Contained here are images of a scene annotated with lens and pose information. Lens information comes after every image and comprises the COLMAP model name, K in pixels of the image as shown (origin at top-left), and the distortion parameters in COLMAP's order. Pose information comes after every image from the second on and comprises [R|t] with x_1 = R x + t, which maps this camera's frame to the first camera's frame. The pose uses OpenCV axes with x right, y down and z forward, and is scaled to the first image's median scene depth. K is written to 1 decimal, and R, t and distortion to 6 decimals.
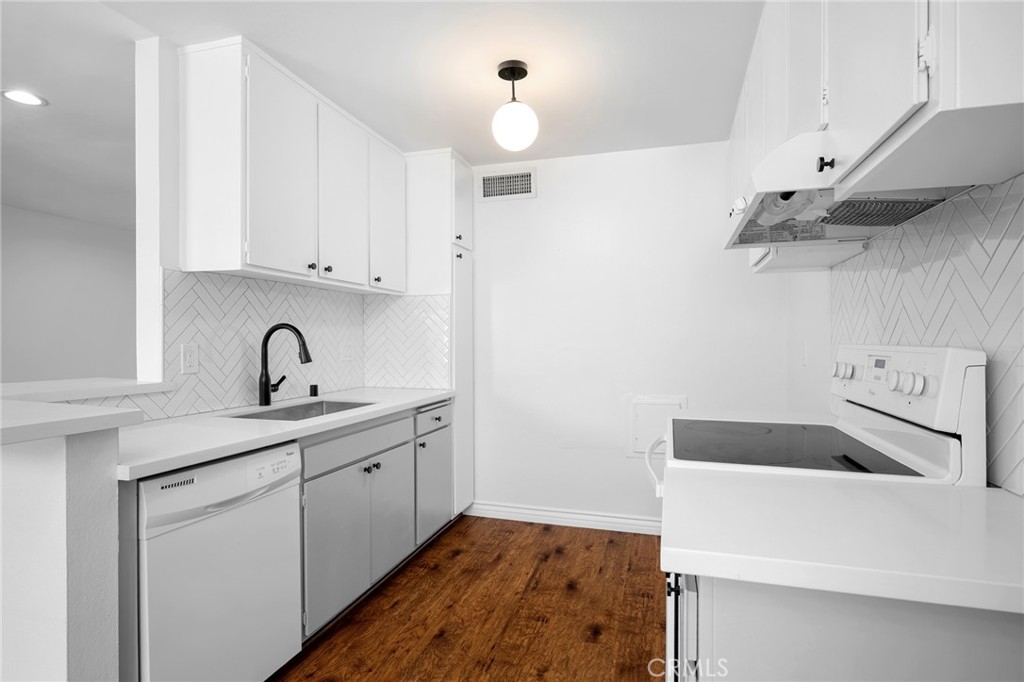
lens RADIAL K [[535.3, 0, 510.5], [0, 535.3, 341.8], [0, 0, 1]] dist [0.003750, 0.000557]
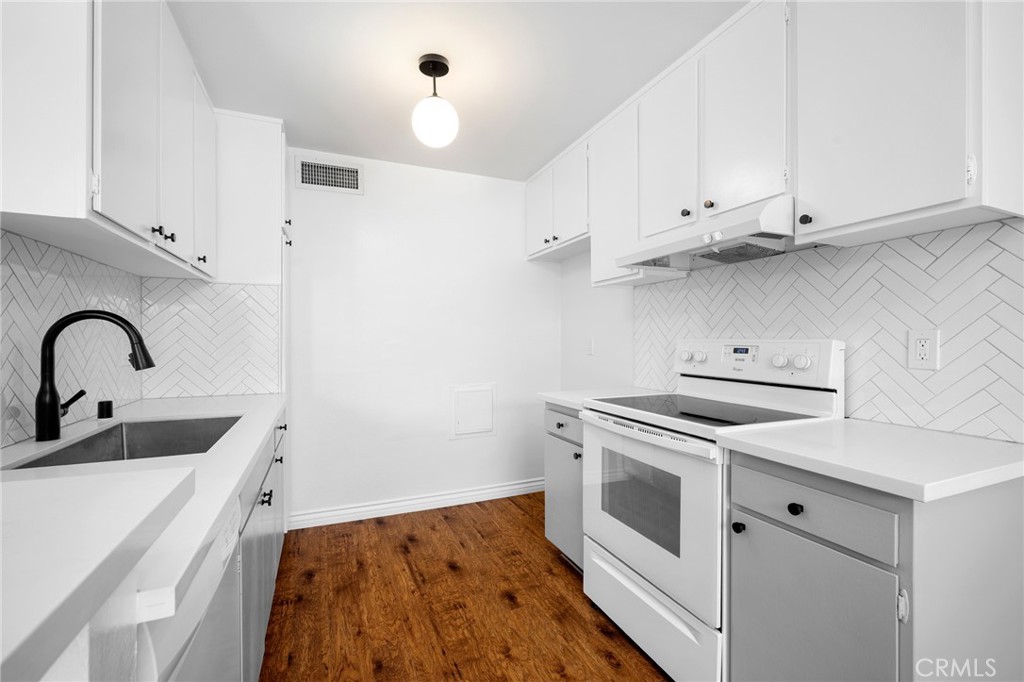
lens RADIAL K [[444.6, 0, 513.9], [0, 444.6, 337.9], [0, 0, 1]] dist [0.000056, -0.000553]
pose [[0.763169, -0.000035, 0.646199, -0.376731], [0.003614, 0.999985, -0.004214, 0.003929], [-0.646189, 0.005552, 0.763157, 0.248949]]
